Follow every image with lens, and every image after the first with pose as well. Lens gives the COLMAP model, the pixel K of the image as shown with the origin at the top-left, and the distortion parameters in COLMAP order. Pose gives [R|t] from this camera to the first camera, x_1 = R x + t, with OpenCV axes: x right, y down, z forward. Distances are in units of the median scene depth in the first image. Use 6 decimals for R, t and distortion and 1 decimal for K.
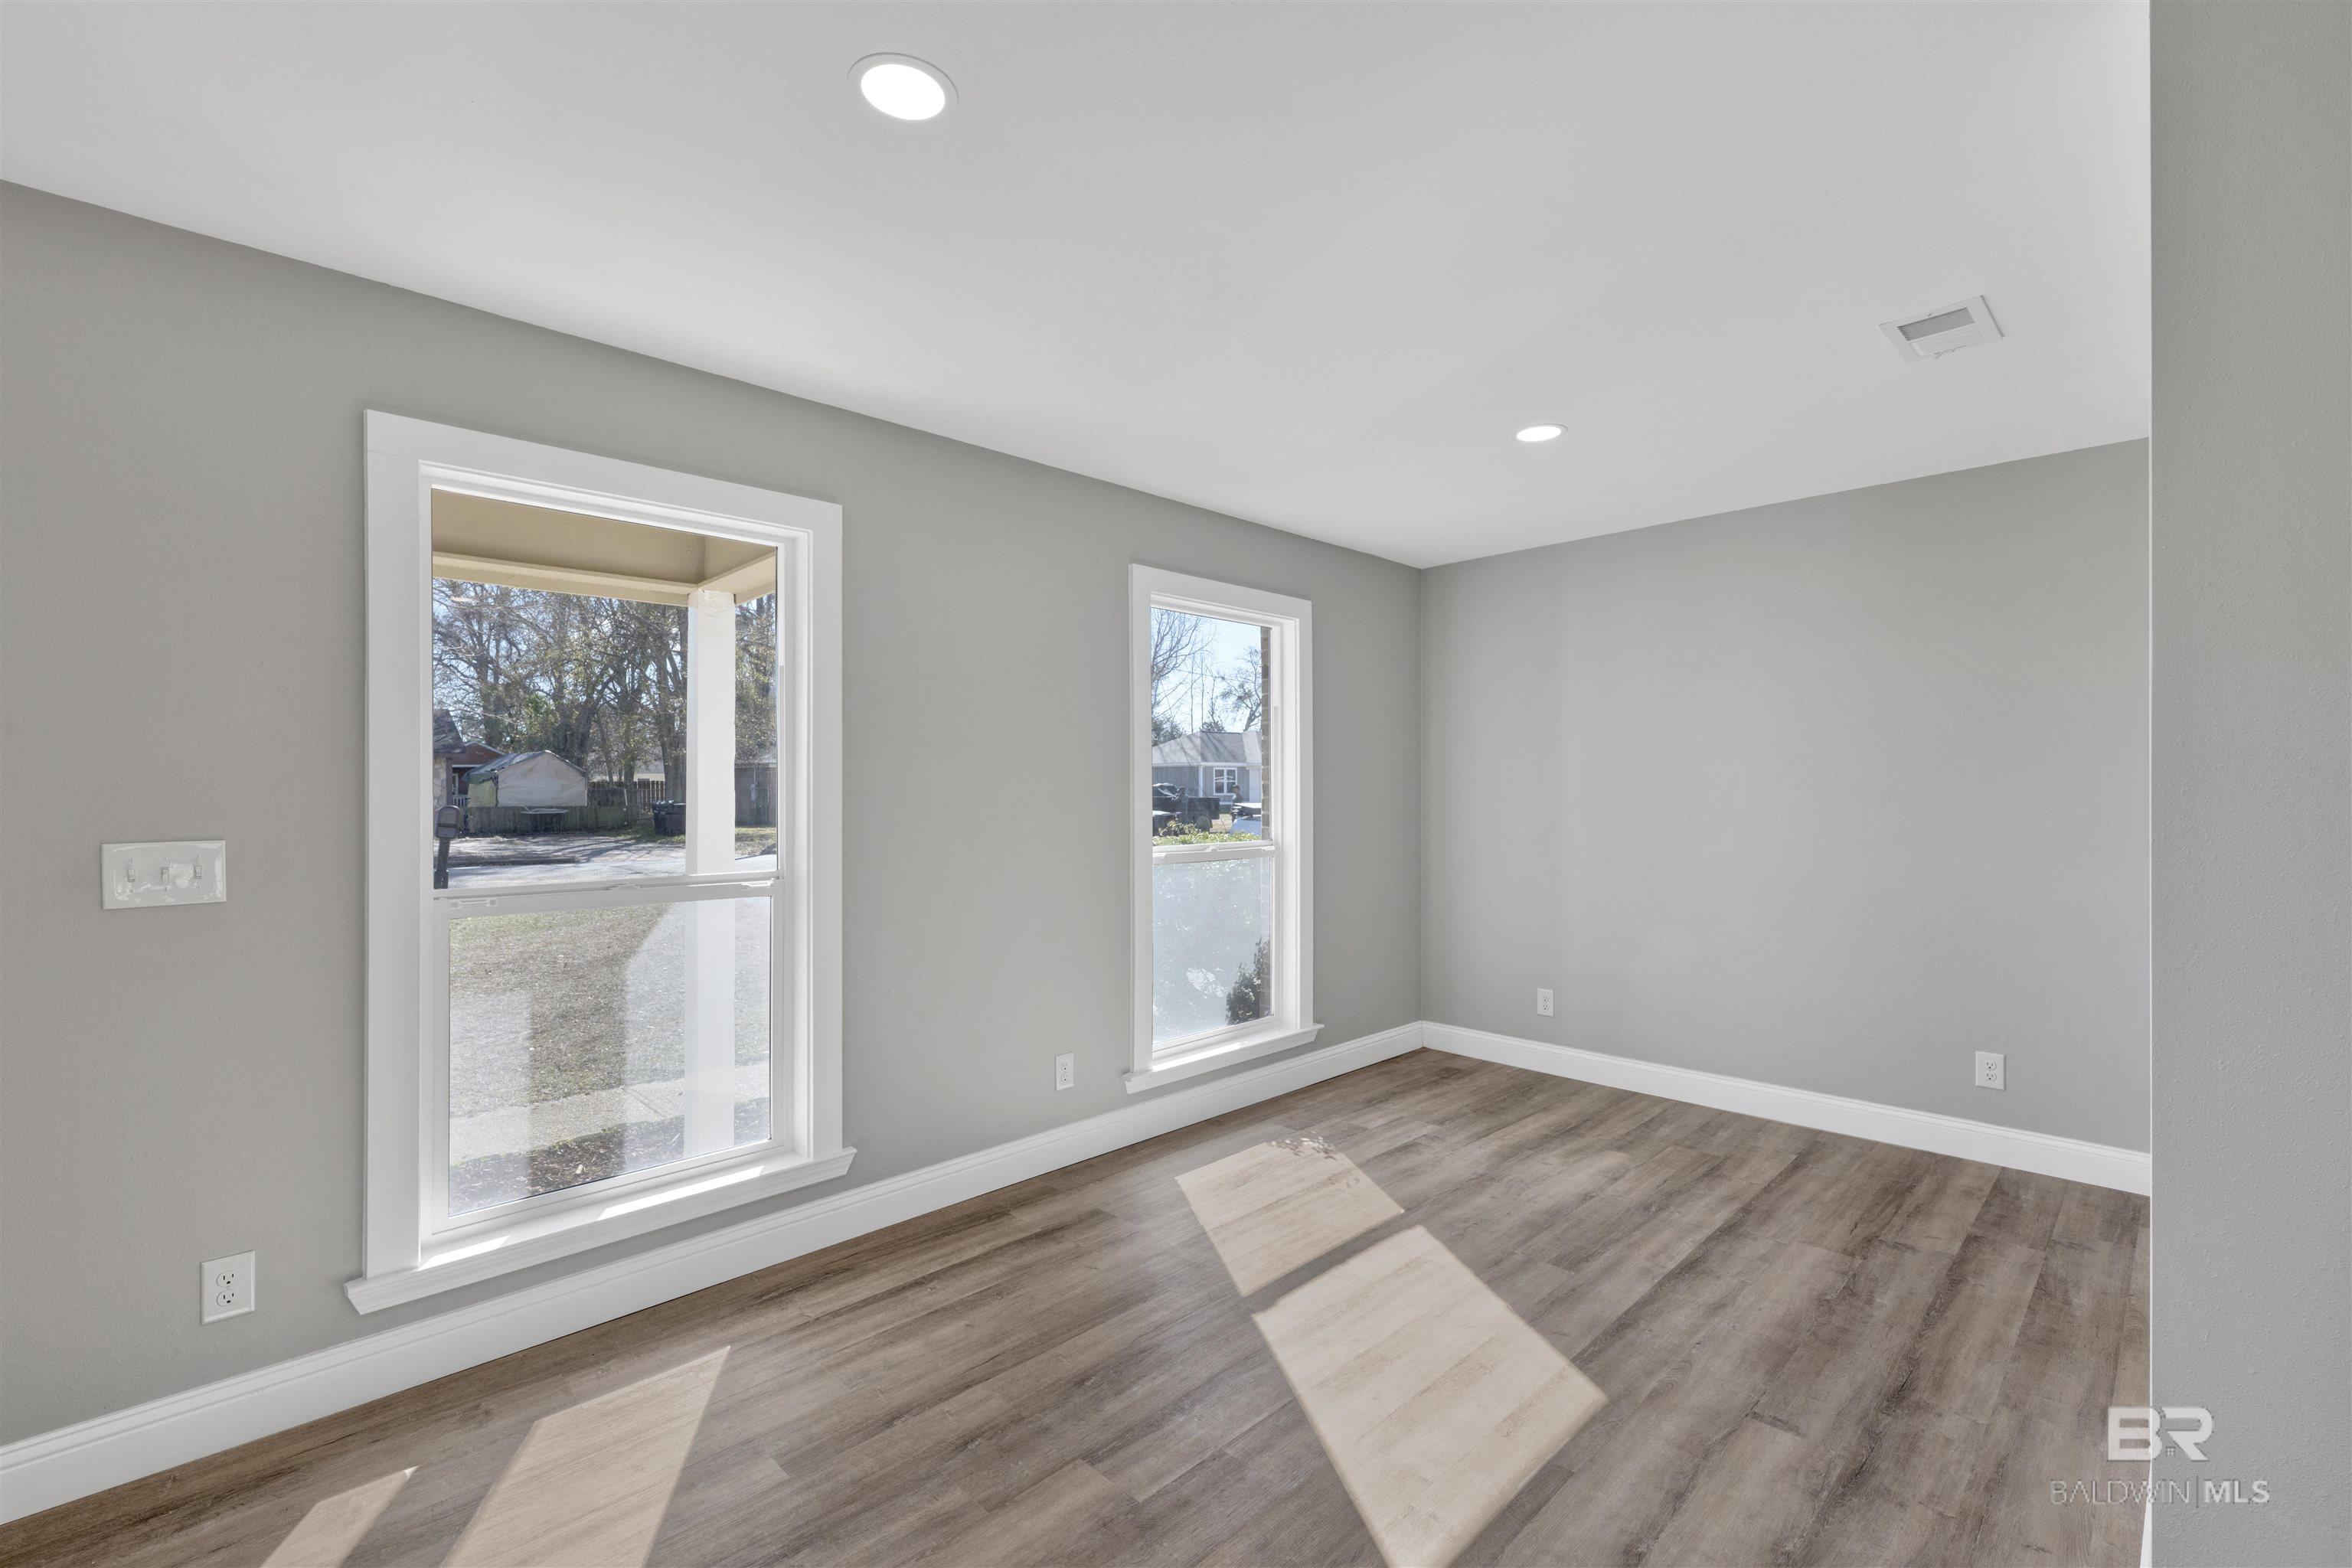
lens RADIAL K [[1049.2, 0, 1174.9], [0, 1049.2, 786.3], [0, 0, 1]] dist [-0.010829, 0.000708]
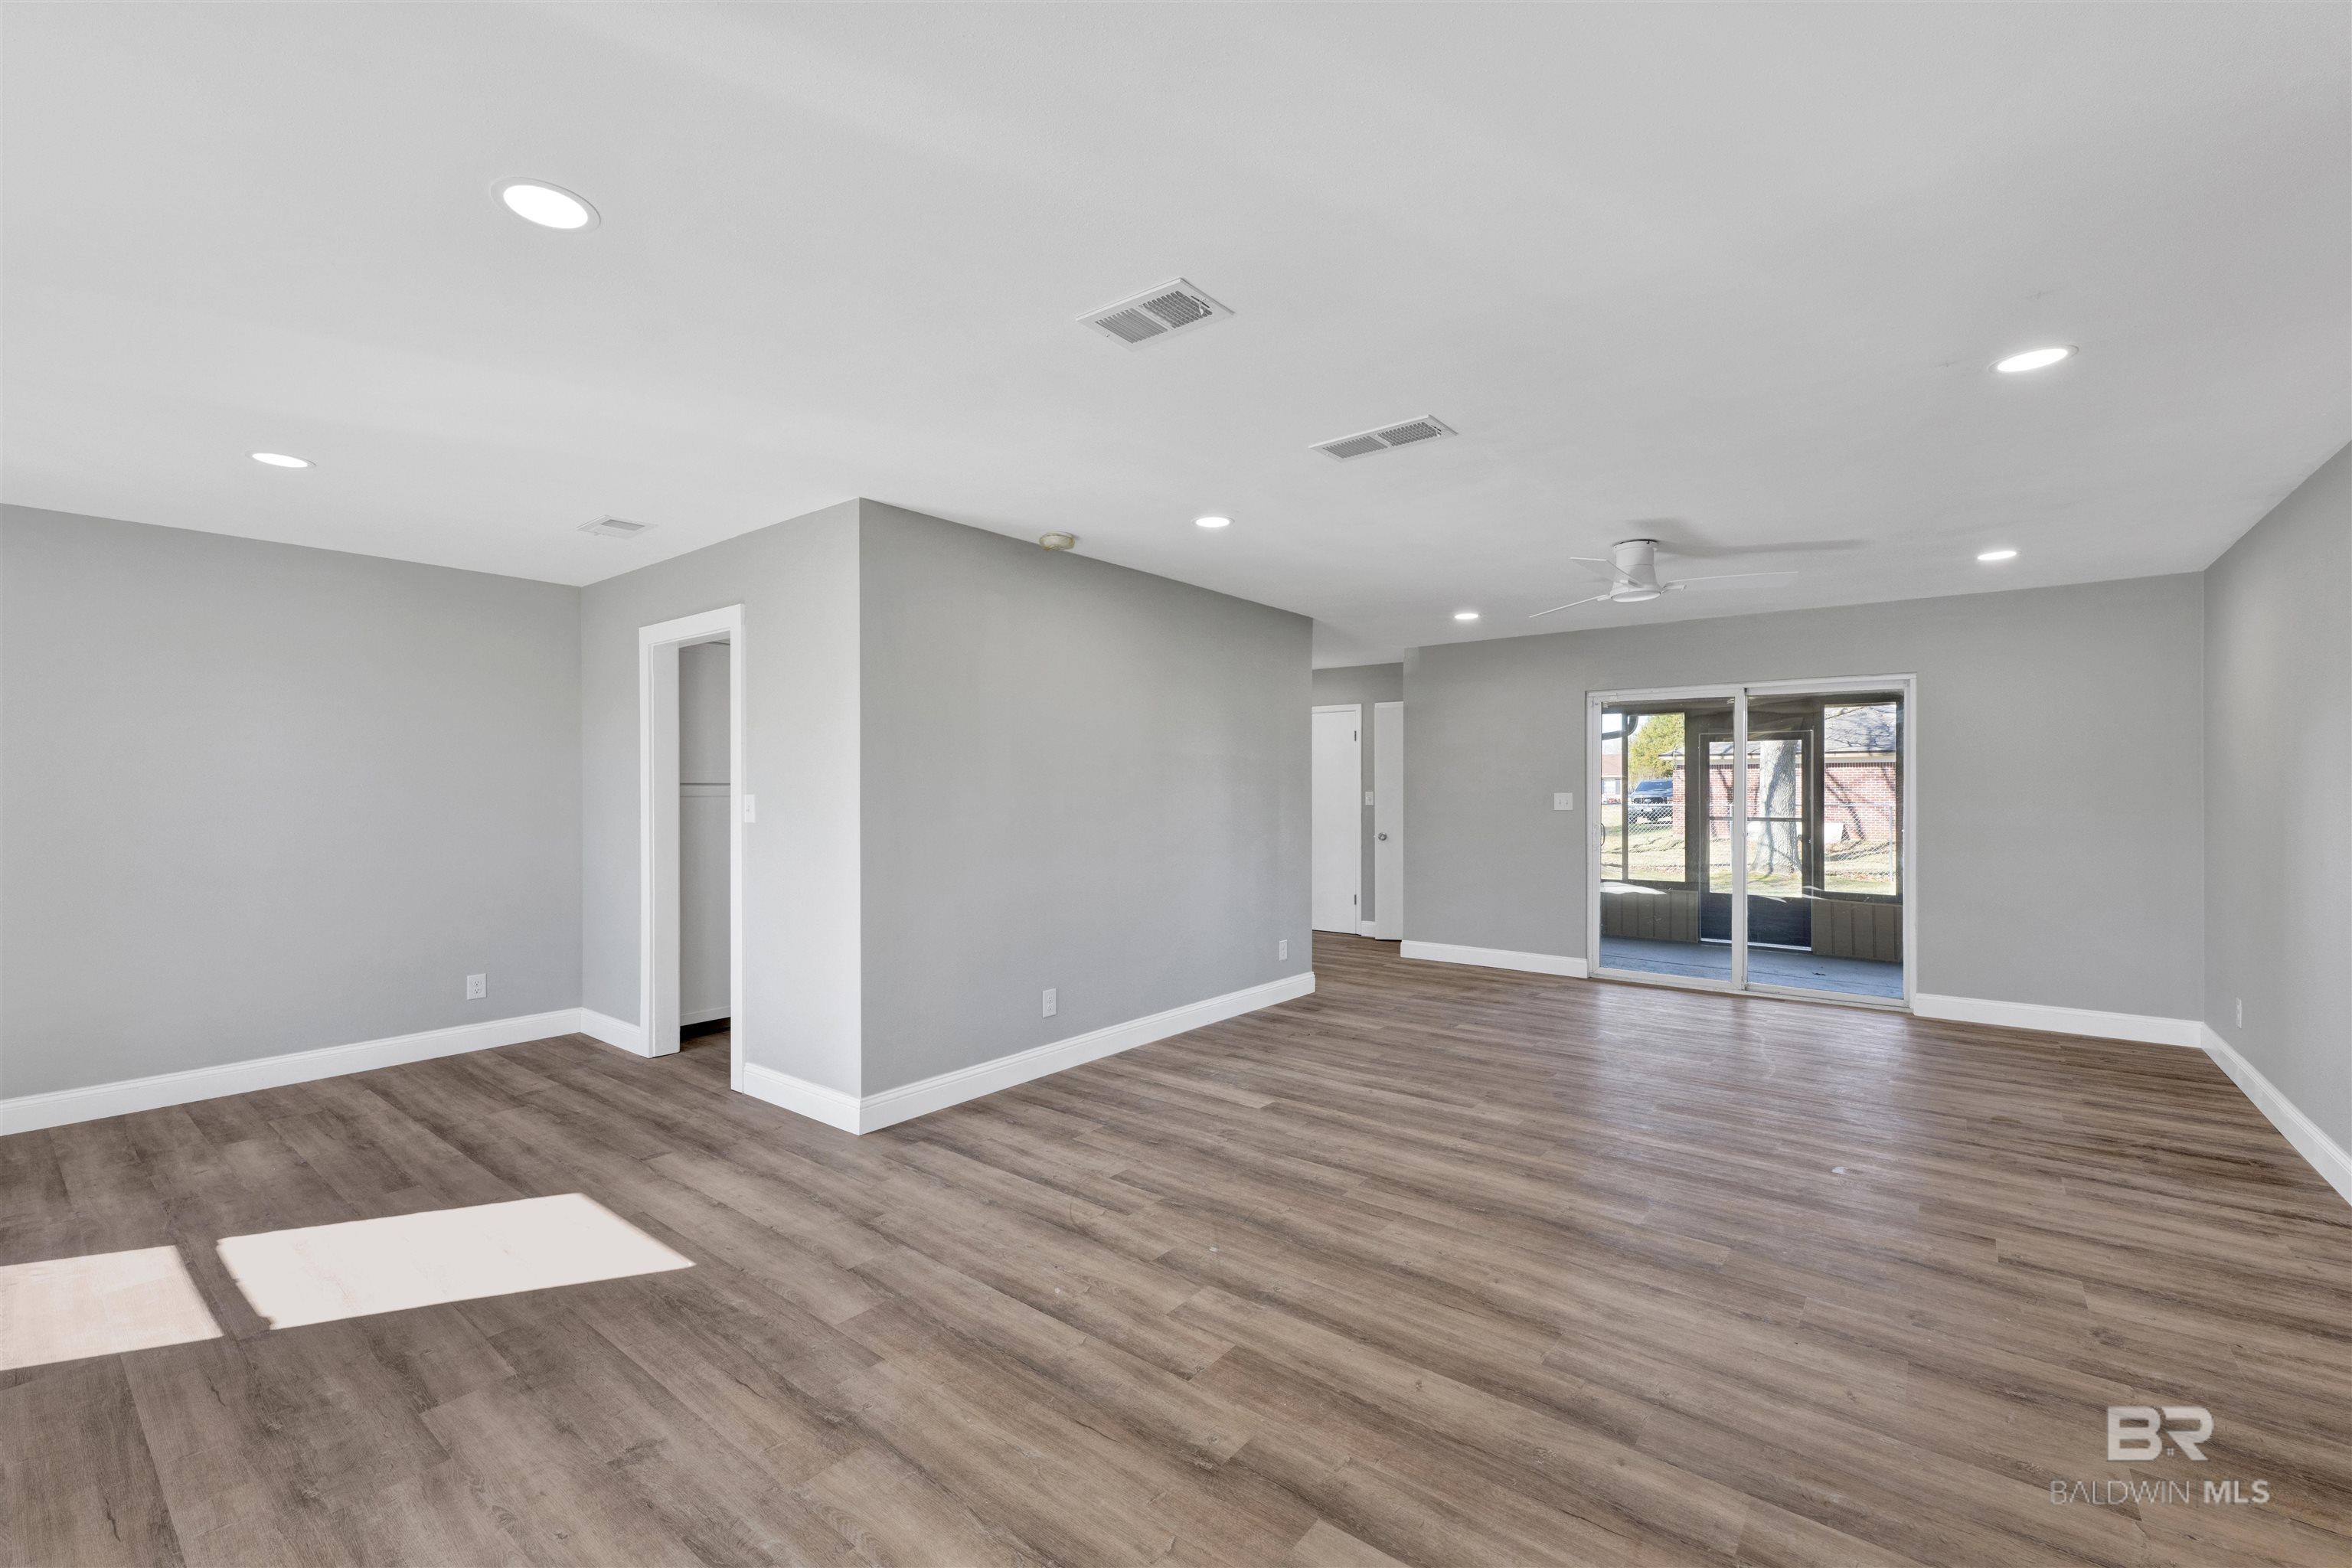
lens RADIAL K [[962.2, 0, 1170.0], [0, 962.2, 789.4], [0, 0, 1]] dist [-0.001302, -0.000110]
pose [[-0.115755, 0.000771, 0.993277, -0.798739], [0.004405, 0.999990, -0.000262, 0.004141], [-0.993268, 0.004345, -0.115757, 0.237204]]
